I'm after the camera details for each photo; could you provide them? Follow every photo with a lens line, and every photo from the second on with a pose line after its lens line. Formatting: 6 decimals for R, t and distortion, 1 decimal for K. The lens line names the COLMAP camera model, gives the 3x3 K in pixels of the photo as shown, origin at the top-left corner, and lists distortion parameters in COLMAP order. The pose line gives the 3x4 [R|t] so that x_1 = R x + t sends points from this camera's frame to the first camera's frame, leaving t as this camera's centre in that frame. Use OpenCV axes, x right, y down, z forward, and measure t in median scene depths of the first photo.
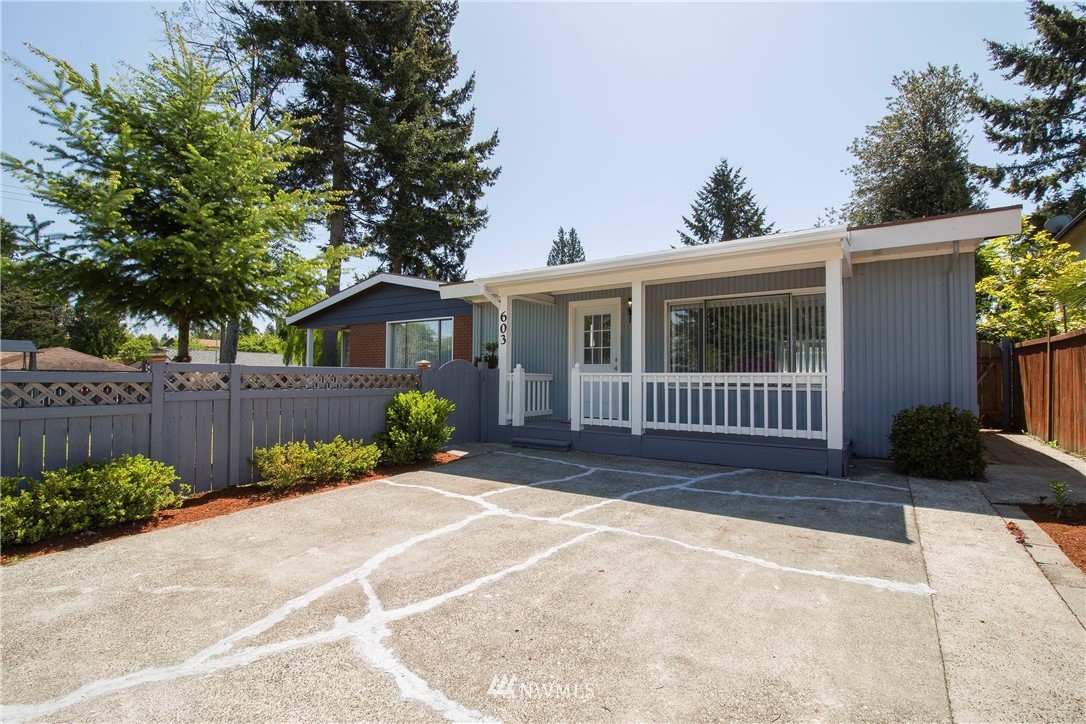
lens RADIAL K [[503.9, 0, 546.0], [0, 503.9, 365.5], [0, 0, 1]] dist [0.003429, -0.010691]
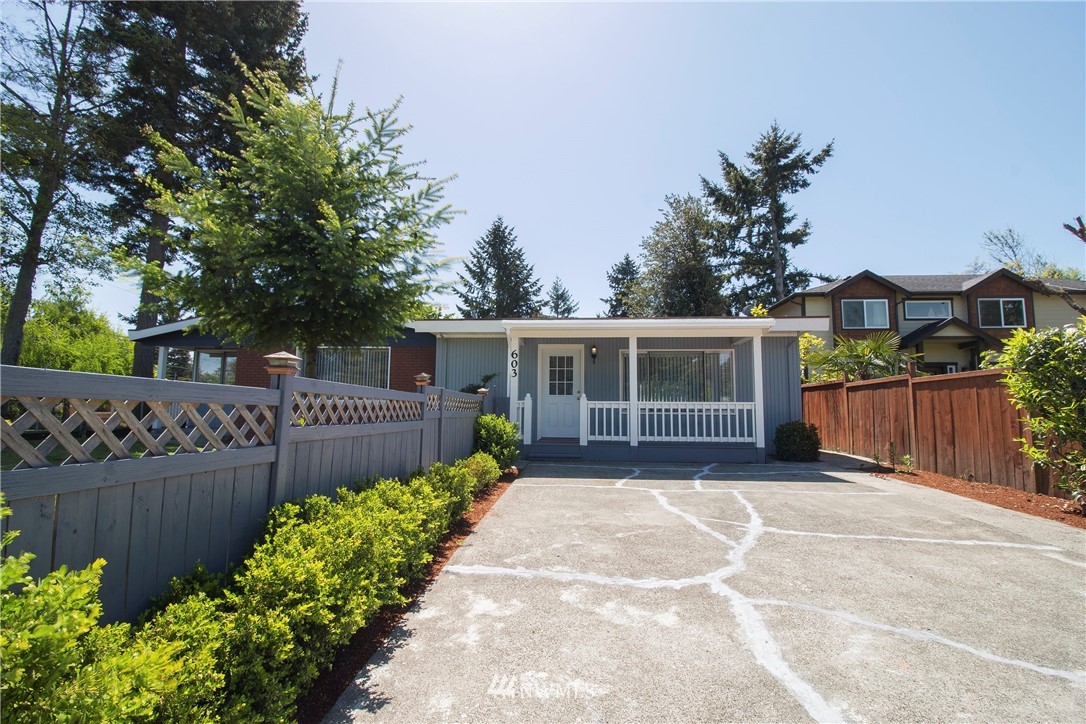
lens RADIAL K [[503.9, 0, 546.0], [0, 503.9, 365.5], [0, 0, 1]] dist [0.003429, -0.010691]
pose [[0.873396, 0.048774, 0.484562, -0.535712], [-0.015530, 0.997256, -0.072387, 0.014843], [-0.486763, 0.055697, 0.871757, -0.083276]]
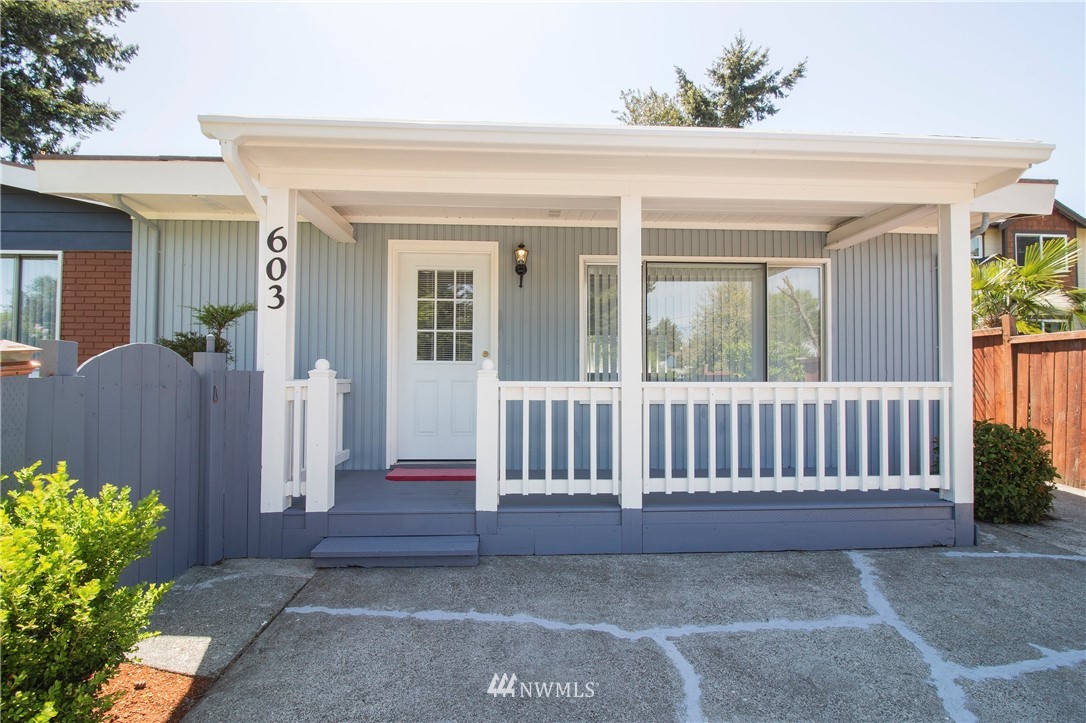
lens RADIAL K [[503.9, 0, 546.0], [0, 503.9, 365.0], [0, 0, 1]] dist [0.003429, -0.010691]
pose [[0.801314, 0.008115, 0.598189, -0.134085], [-0.012560, 0.999916, 0.003259, -0.001426], [-0.598113, -0.010125, 0.801348, 0.488928]]
